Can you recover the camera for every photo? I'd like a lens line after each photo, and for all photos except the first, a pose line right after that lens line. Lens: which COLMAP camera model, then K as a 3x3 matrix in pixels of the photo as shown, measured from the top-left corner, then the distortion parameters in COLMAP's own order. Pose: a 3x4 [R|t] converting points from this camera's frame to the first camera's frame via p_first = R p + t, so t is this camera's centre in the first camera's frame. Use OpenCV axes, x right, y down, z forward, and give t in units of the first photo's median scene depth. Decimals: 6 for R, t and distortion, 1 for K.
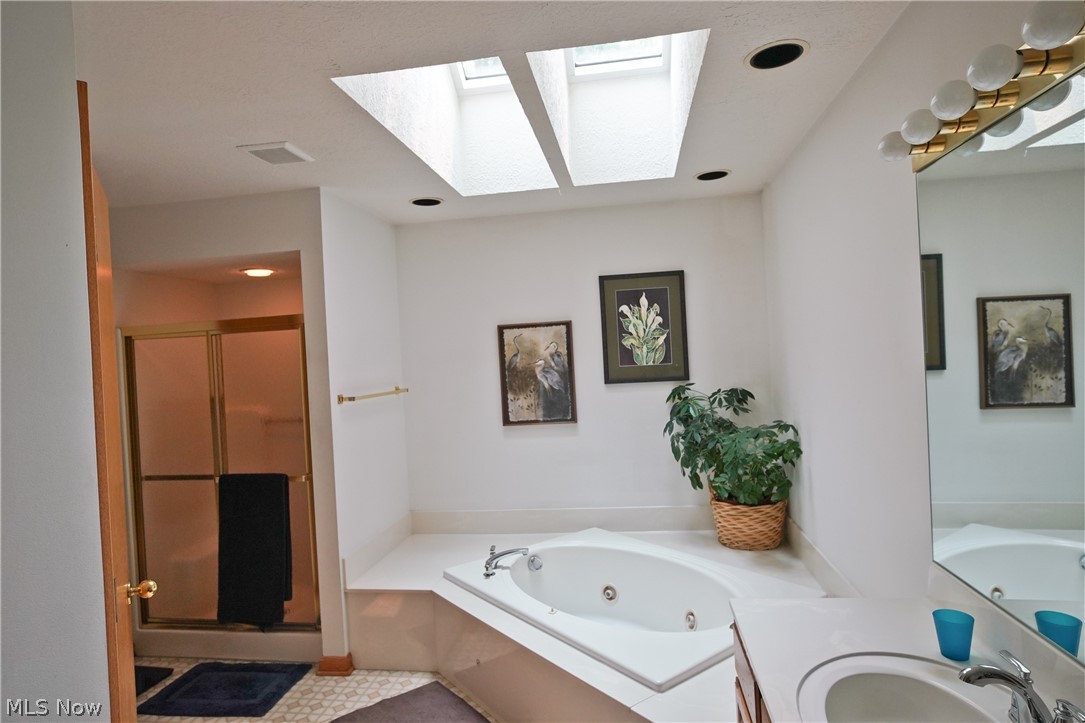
lens RADIAL K [[617.6, 0, 542.1], [0, 617.6, 362.1], [0, 0, 1]] dist [-0.035097, 0.025401]
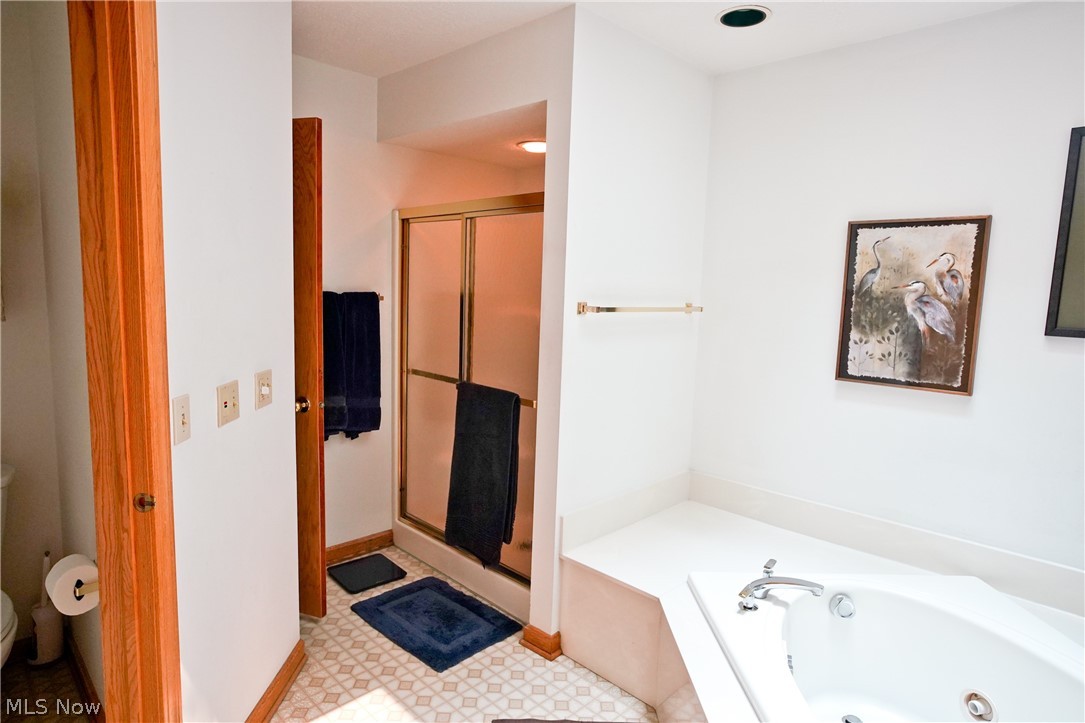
lens RADIAL K [[617.6, 0, 540.0], [0, 617.6, 357.8], [0, 0, 1]] dist [-0.035097, 0.025401]
pose [[0.809415, 0.148158, -0.568240, 0.053117], [-0.082031, 0.986689, 0.140414, 0.017017], [0.581480, -0.067040, 0.810794, 0.323664]]
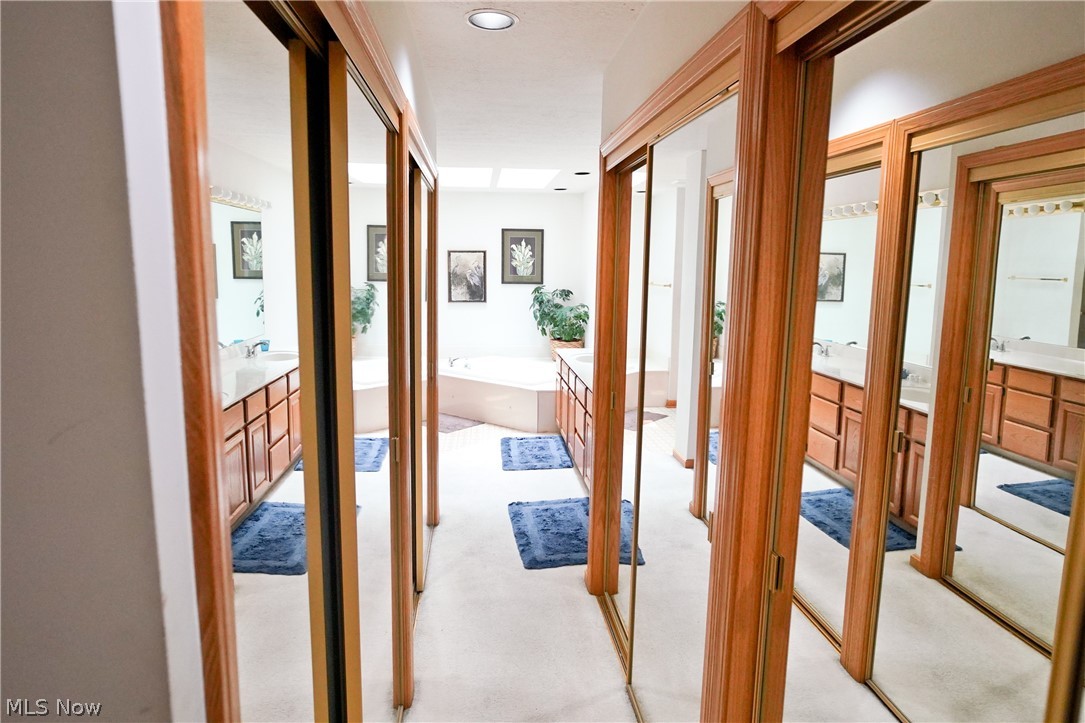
lens RADIAL K [[617.6, 0, 542.6], [0, 617.6, 353.9], [0, 0, 1]] dist [-0.035097, 0.025401]
pose [[0.968413, 0.030492, 0.247479, -0.272437], [-0.059600, 0.992033, 0.110993, 0.032557], [-0.242123, -0.122236, 0.962515, -1.035146]]
